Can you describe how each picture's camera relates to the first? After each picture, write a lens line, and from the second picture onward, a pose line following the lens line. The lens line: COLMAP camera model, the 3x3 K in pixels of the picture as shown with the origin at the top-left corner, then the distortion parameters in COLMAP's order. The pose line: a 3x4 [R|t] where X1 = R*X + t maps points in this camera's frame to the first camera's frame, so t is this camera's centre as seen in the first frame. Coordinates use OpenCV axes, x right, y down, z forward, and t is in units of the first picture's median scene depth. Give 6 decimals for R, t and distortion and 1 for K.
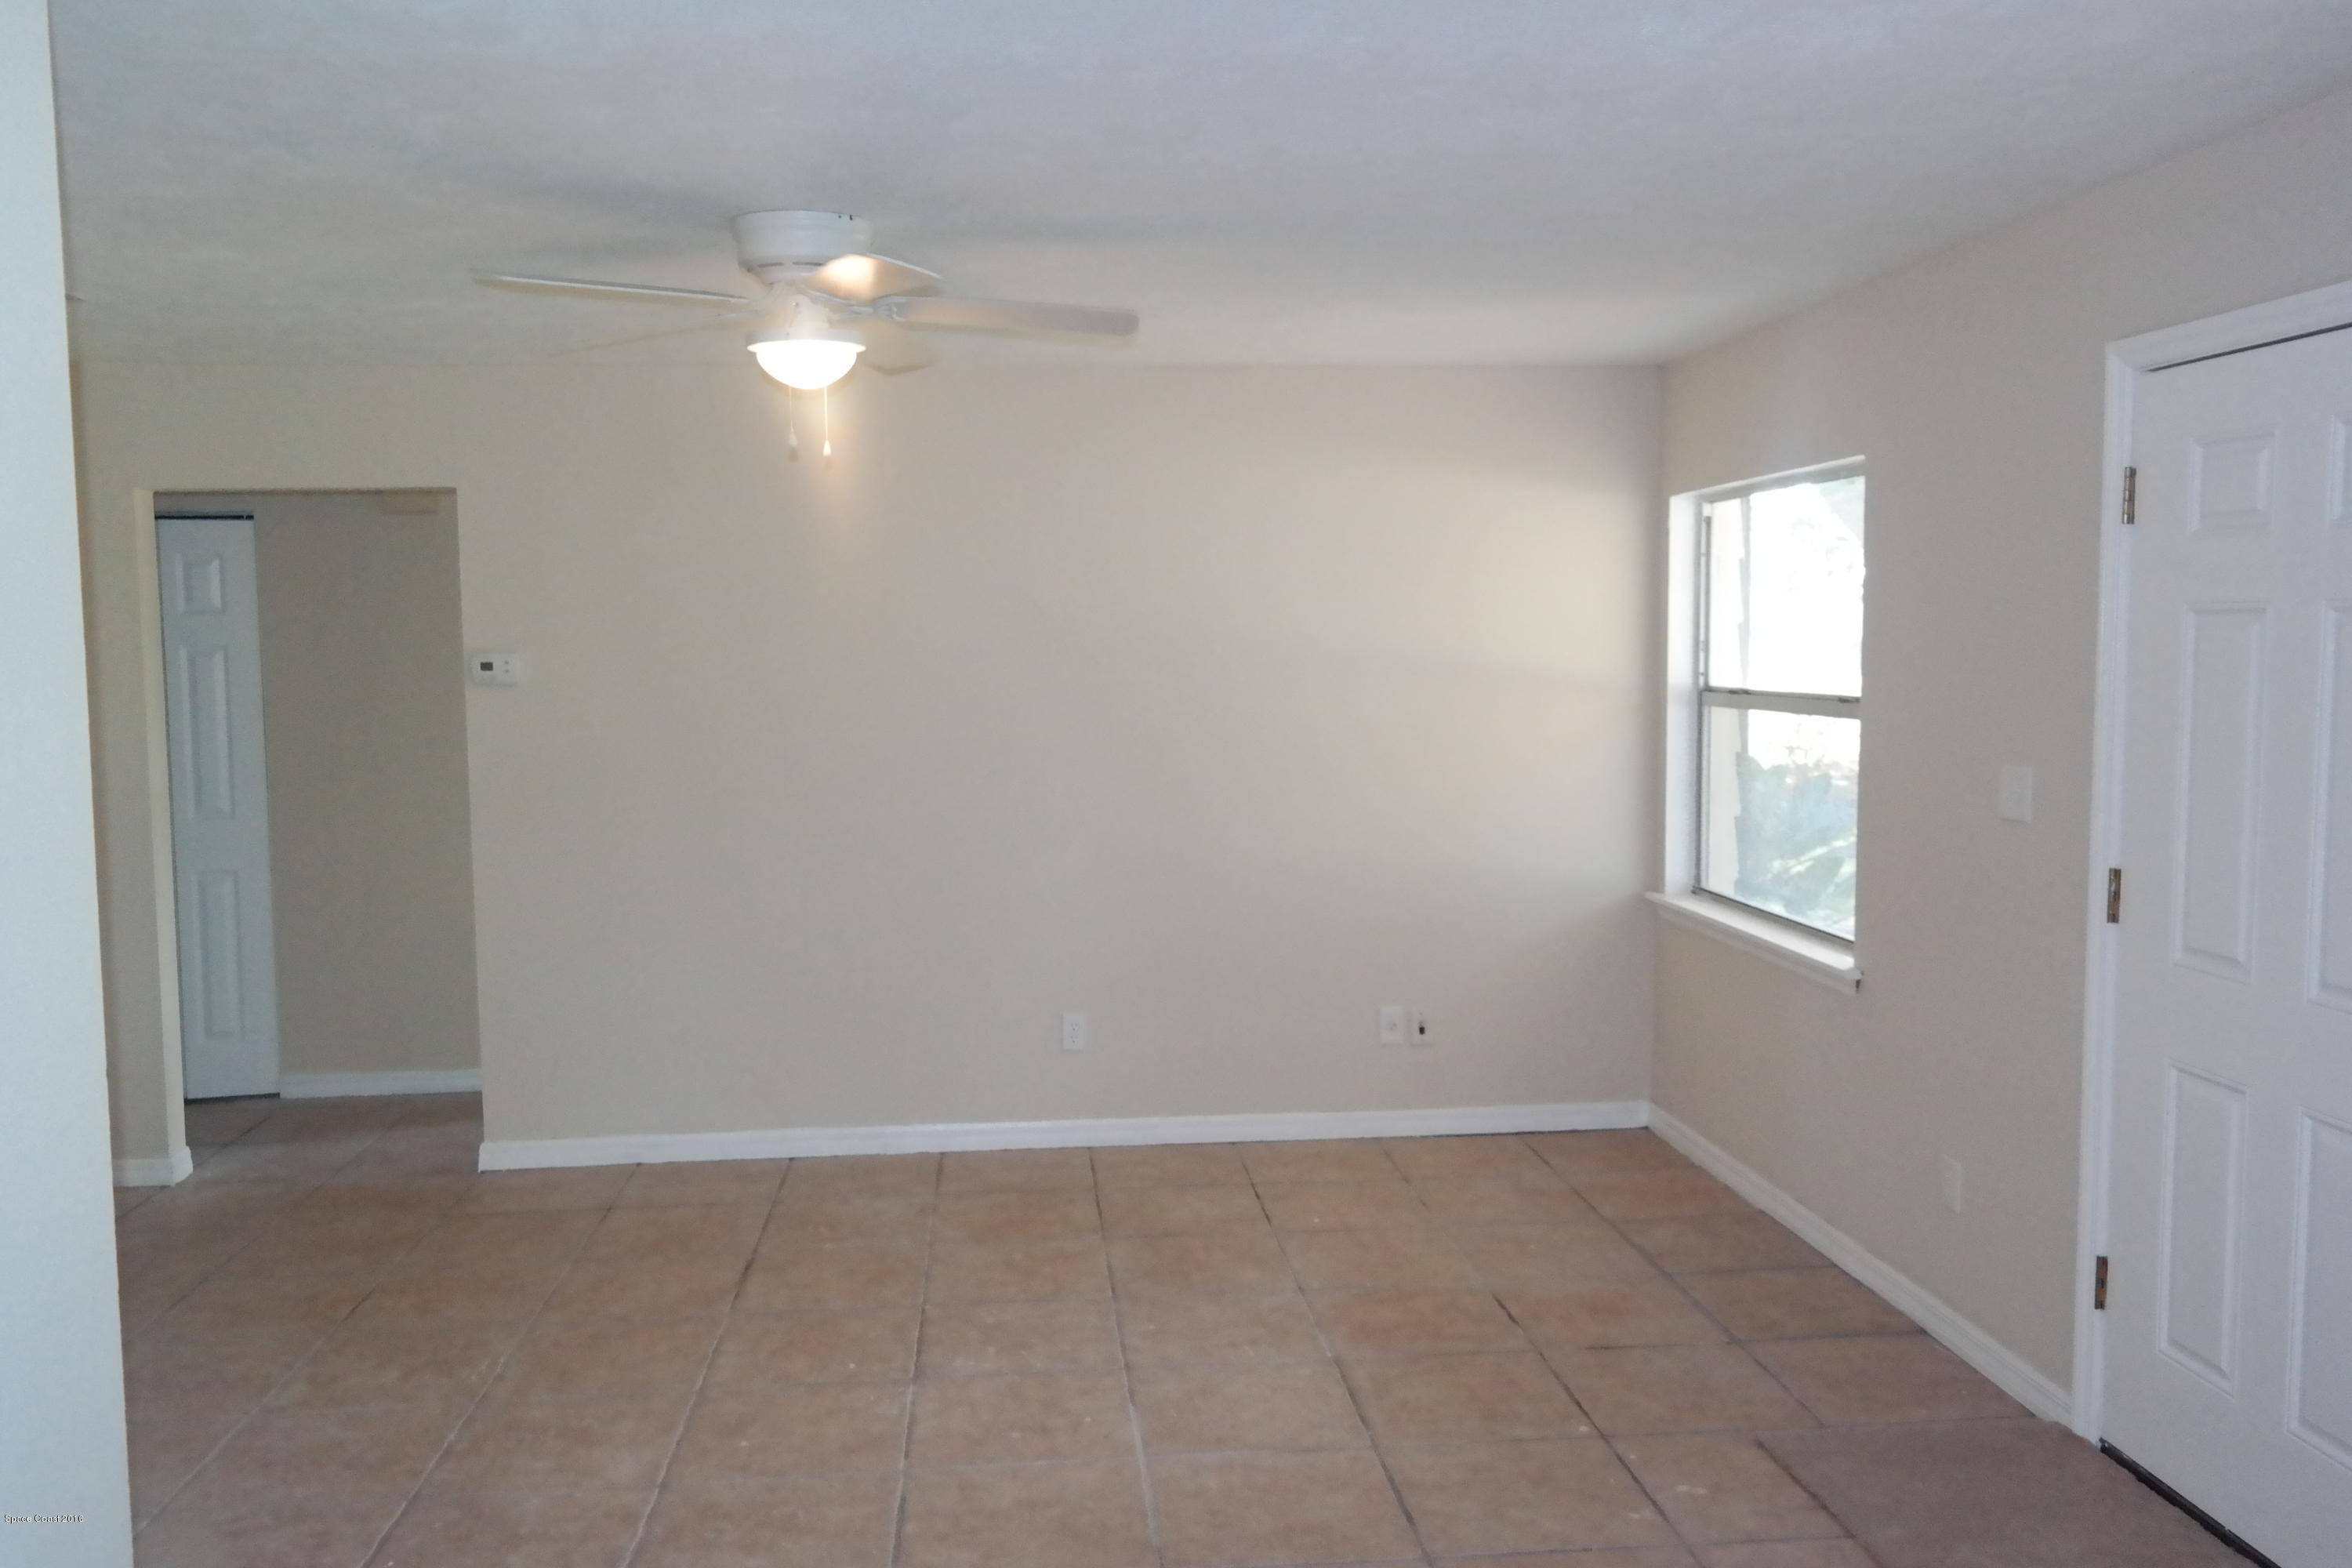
lens RADIAL K [[1882.3, 0, 1176.0], [0, 1882.3, 784.0], [0, 0, 1]] dist [0.022044, -0.001307]
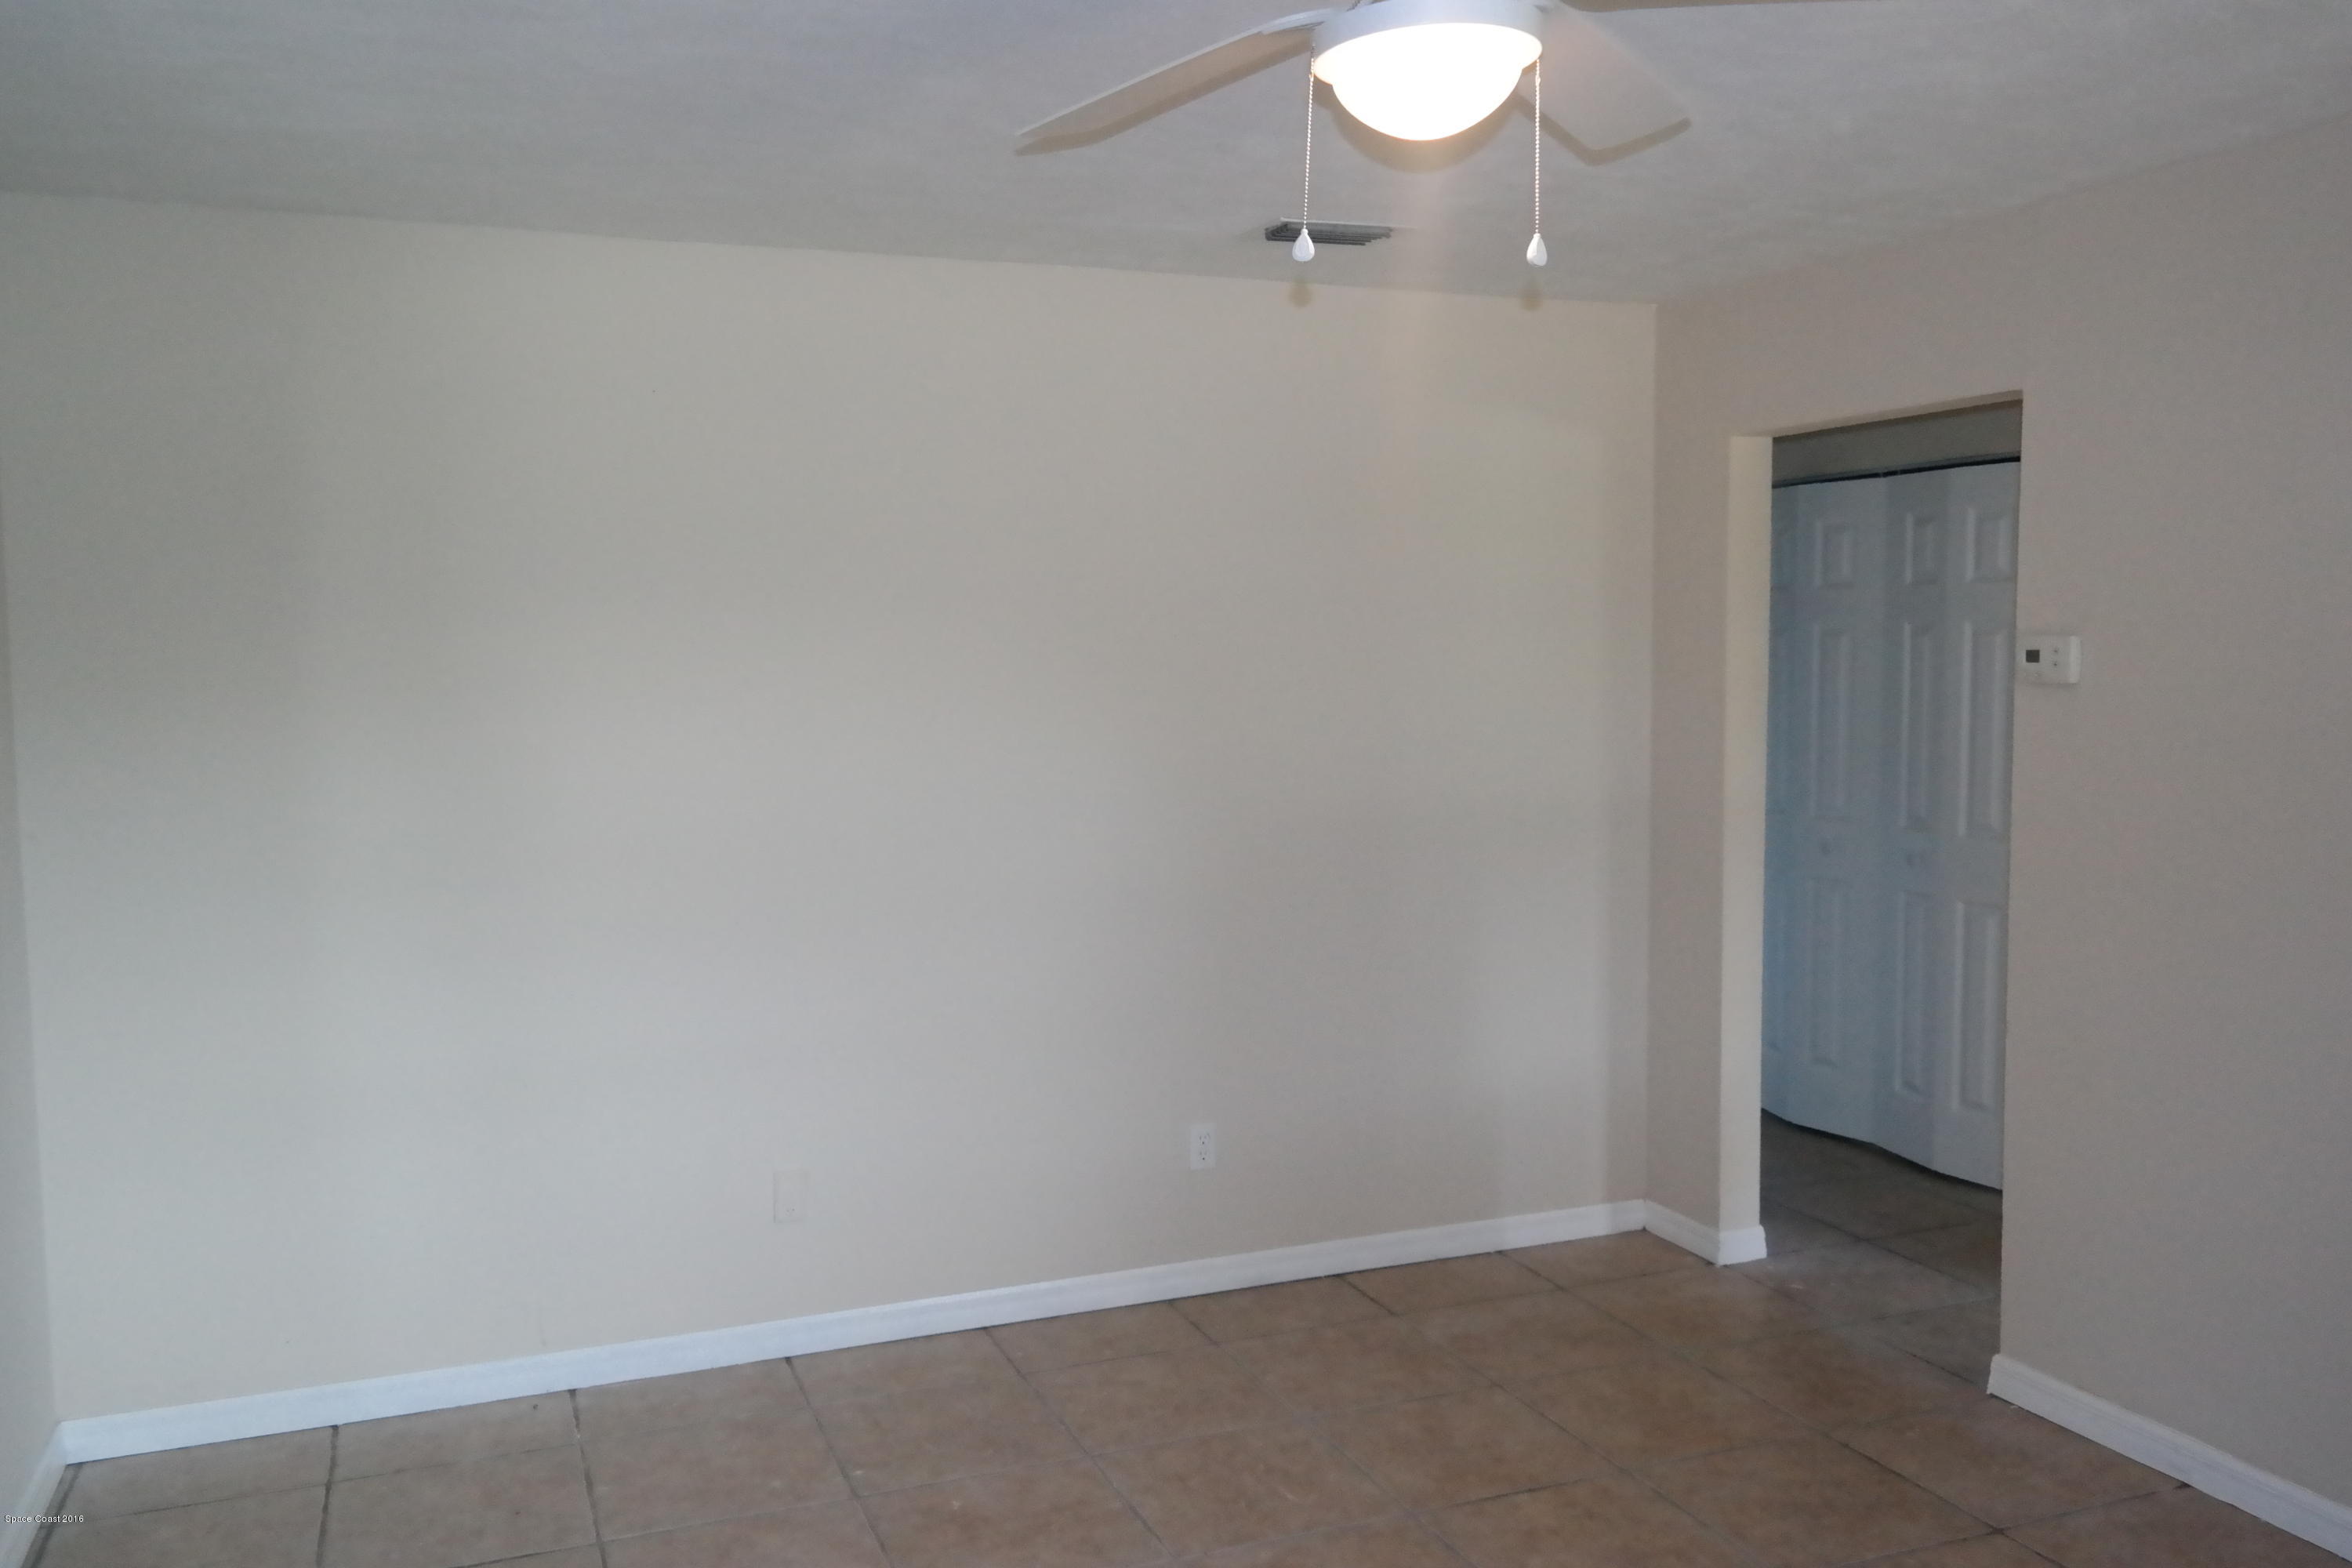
lens RADIAL K [[1882.3, 0, 1176.0], [0, 1882.3, 784.0], [0, 0, 1]] dist [0.022044, -0.001307]
pose [[0.284096, 0.082617, -0.955230, 0.188212], [-0.068518, 0.995483, 0.065720, -0.040221], [0.956344, 0.046780, 0.288473, 0.517154]]
